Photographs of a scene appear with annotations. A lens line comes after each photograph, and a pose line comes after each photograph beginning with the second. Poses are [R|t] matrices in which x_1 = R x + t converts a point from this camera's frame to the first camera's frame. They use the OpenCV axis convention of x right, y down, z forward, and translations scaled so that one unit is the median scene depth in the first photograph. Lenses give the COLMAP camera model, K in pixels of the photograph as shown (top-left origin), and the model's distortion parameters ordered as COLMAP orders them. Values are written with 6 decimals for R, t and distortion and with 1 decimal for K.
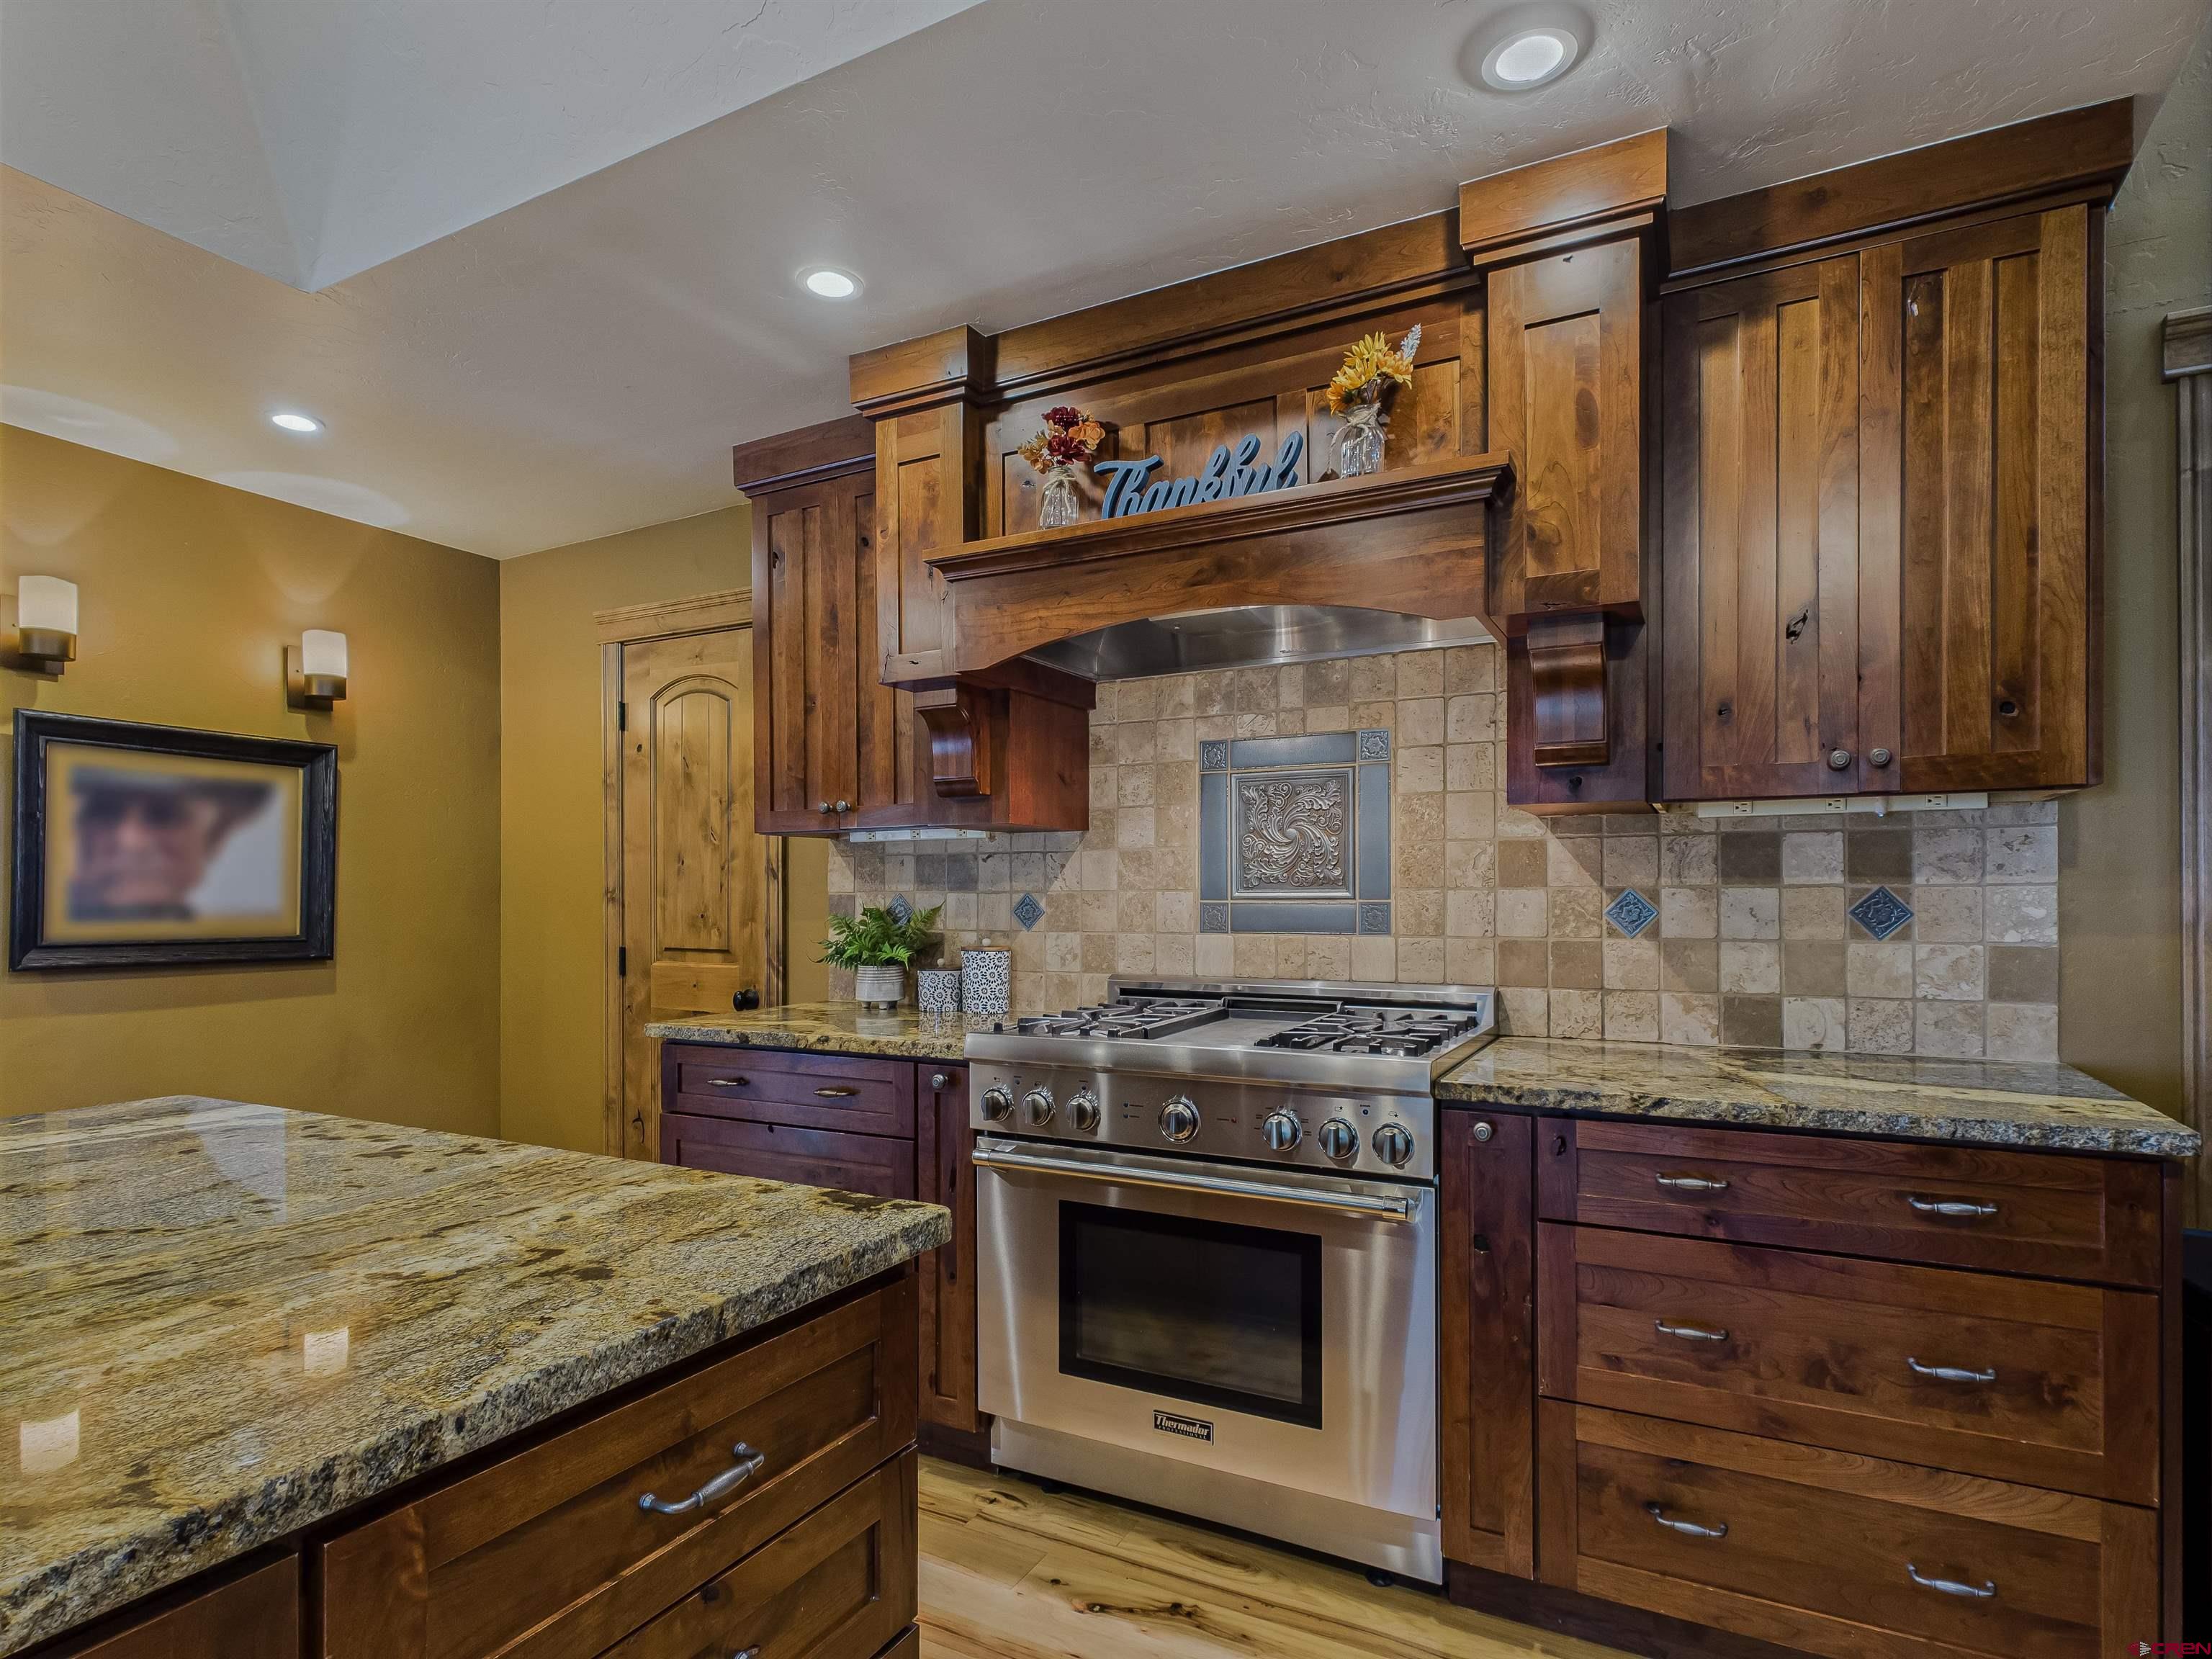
lens RADIAL K [[1162.0, 0, 1106.2], [0, 1162.0, 893.1], [0, 0, 1]] dist [0.002720, -0.000803]
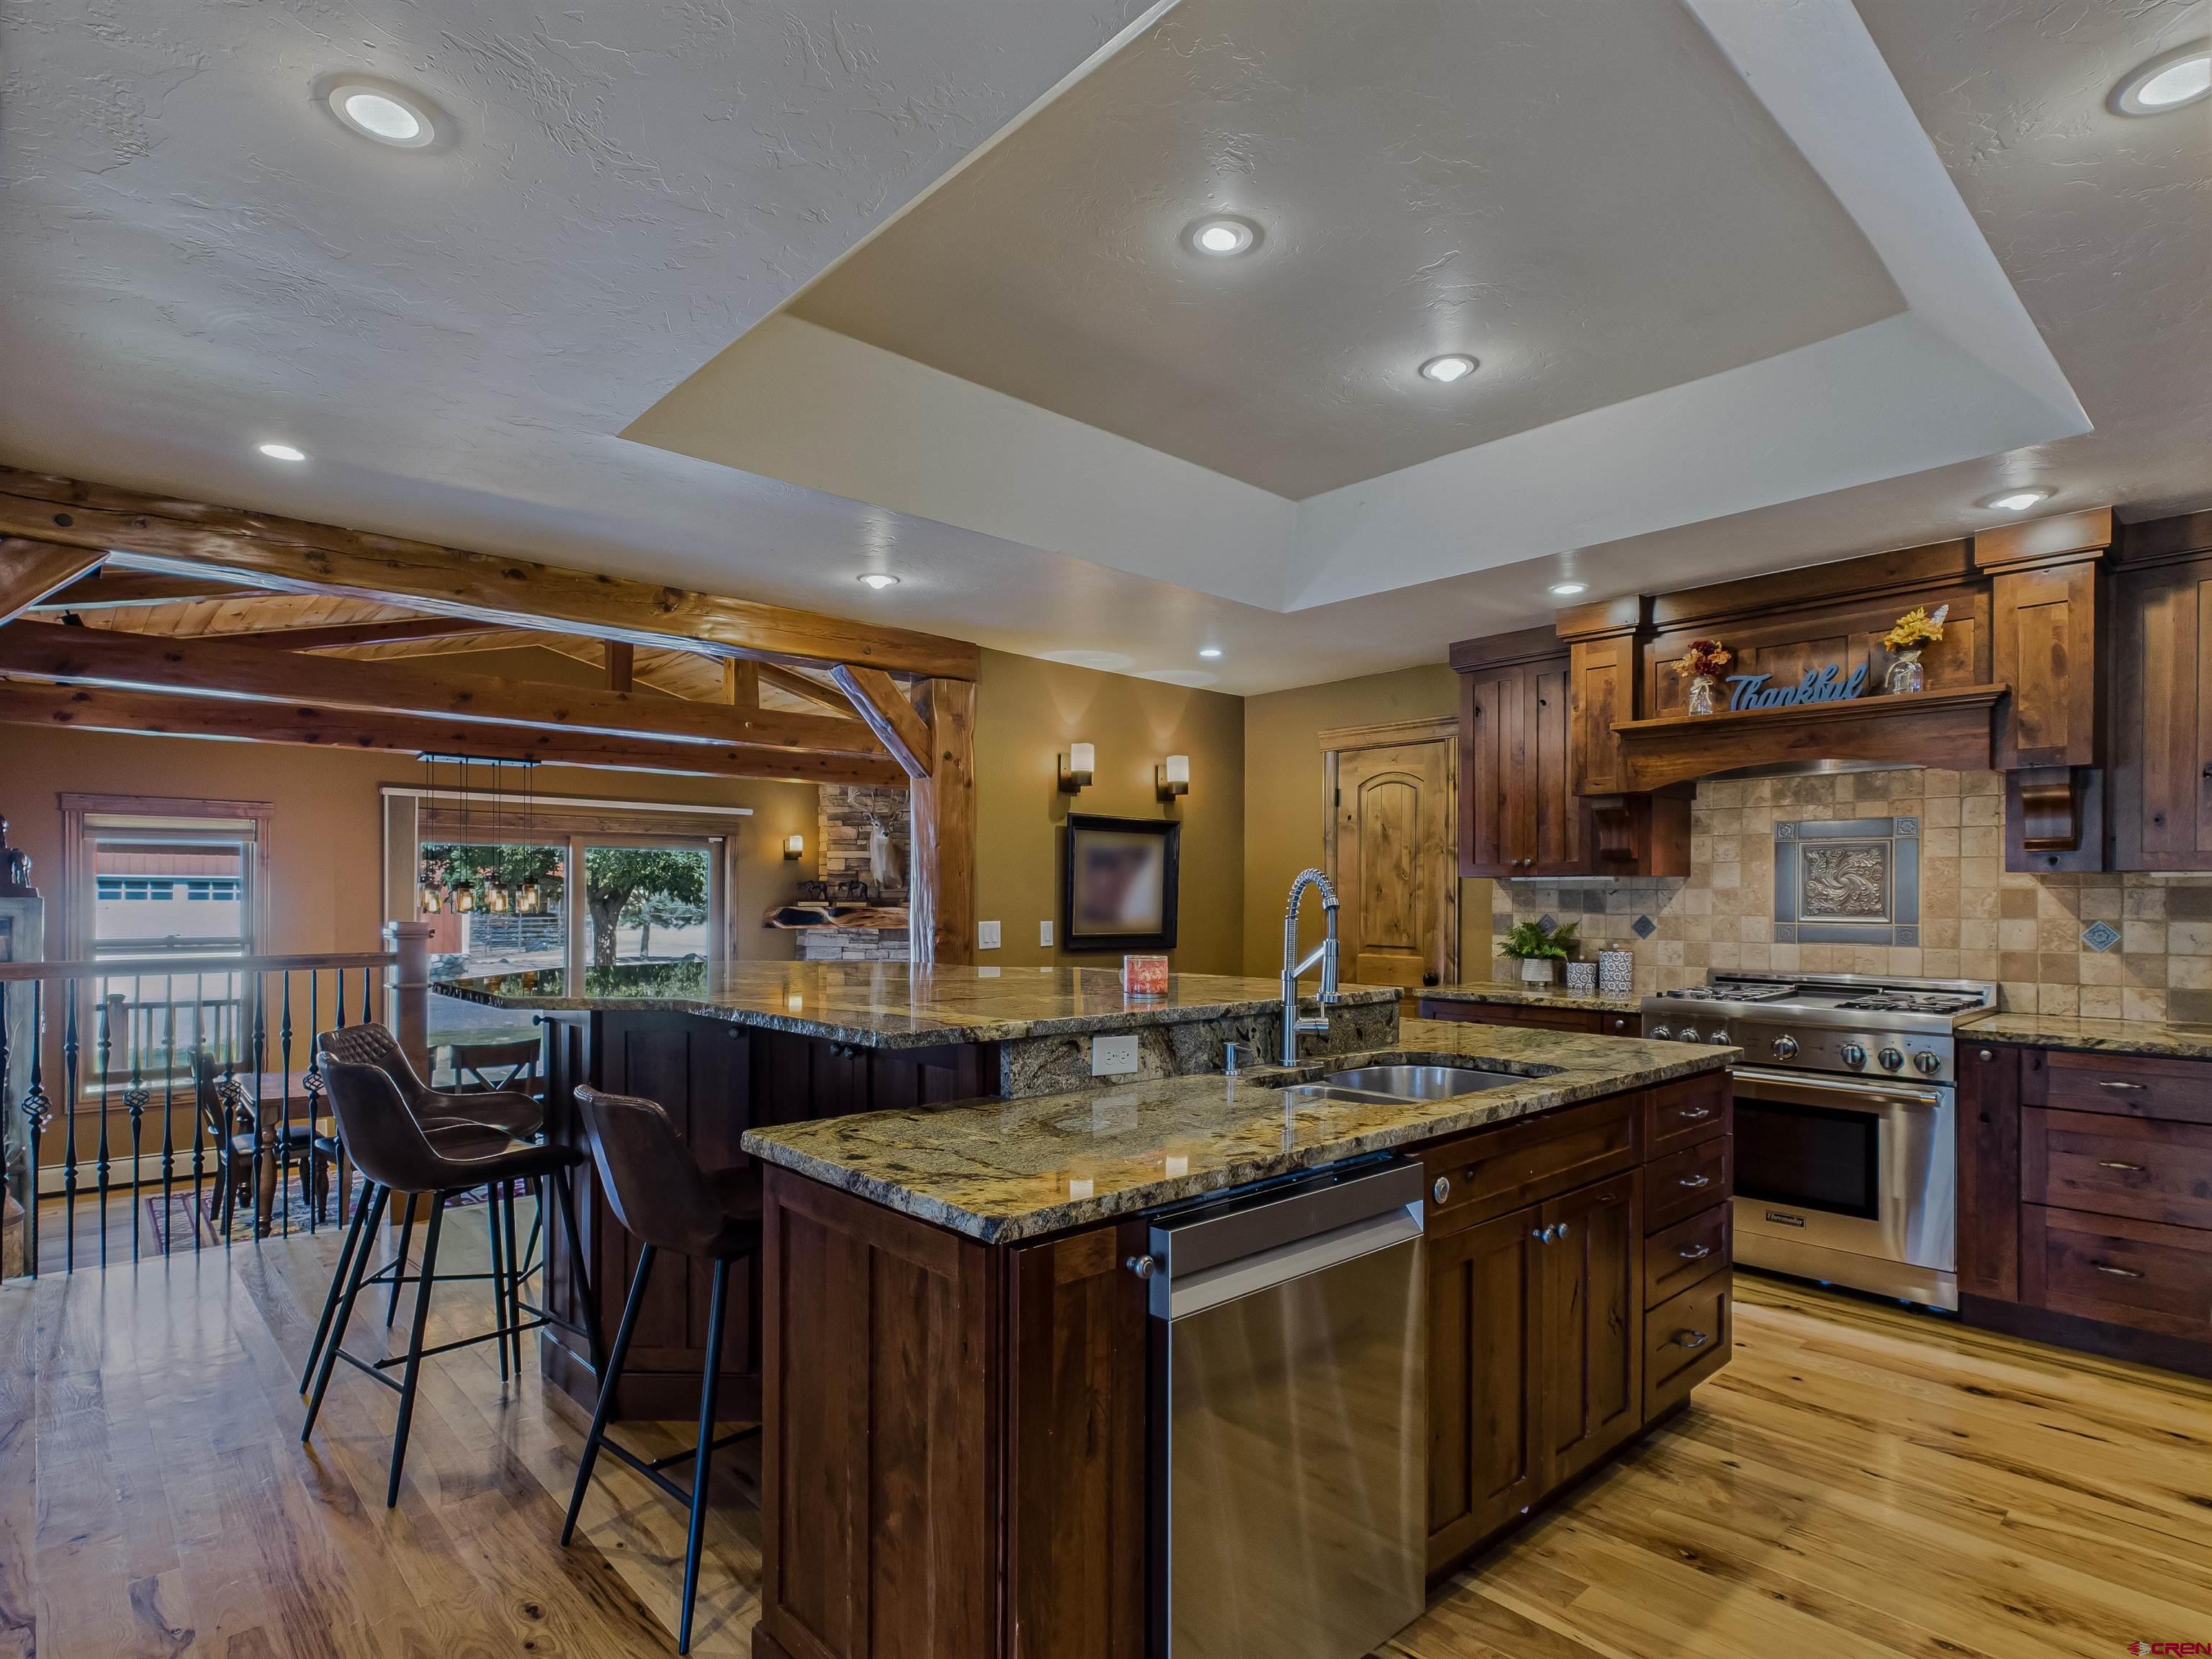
lens RADIAL K [[1162.0, 0, 1106.2], [0, 1162.0, 893.1], [0, 0, 1]] dist [0.002720, -0.000803]
pose [[0.943035, 0.005747, -0.332644, -0.270069], [-0.005384, 0.999983, 0.002014, -0.034291], [0.332650, -0.000109, 0.943050, -0.856035]]
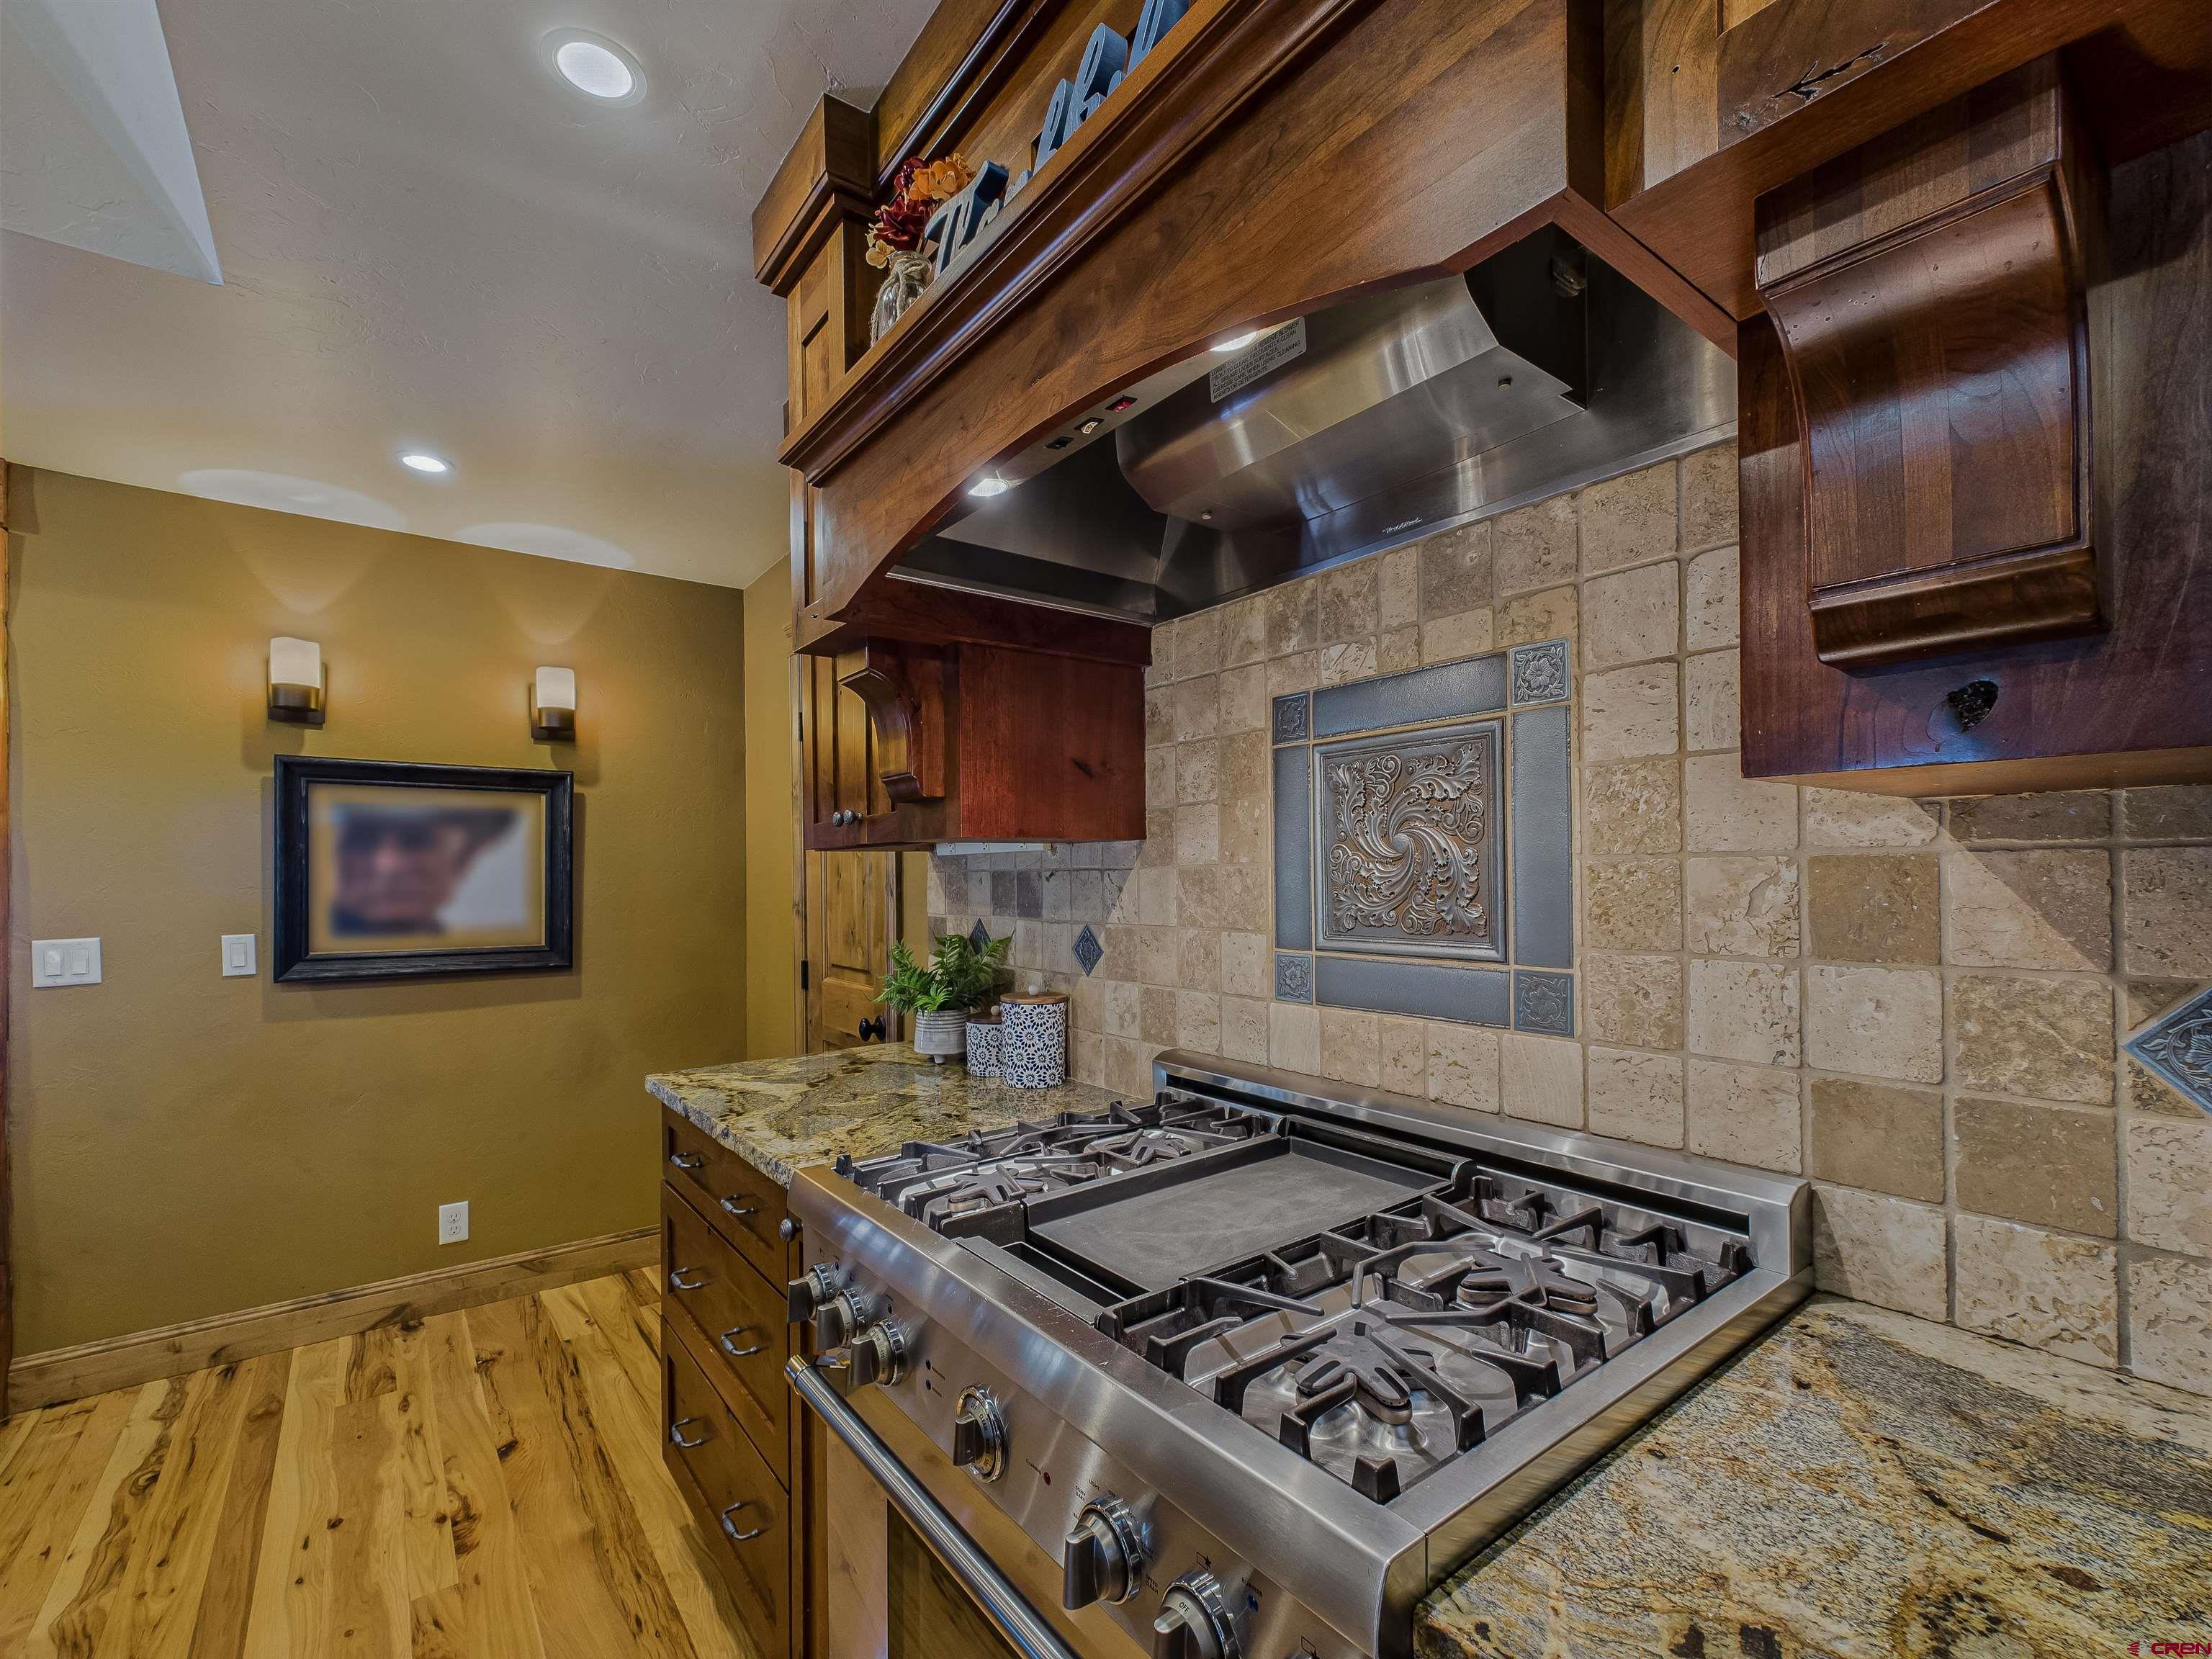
lens RADIAL K [[968.2, 0, 1107.3], [0, 968.2, 870.1], [0, 0, 1]] dist [0.001537, -0.000057]
pose [[0.907399, -0.008850, -0.420176, 0.237881], [0.009430, 0.999955, -0.000698, -0.040031], [0.420164, -0.003329, 0.907442, 0.522181]]
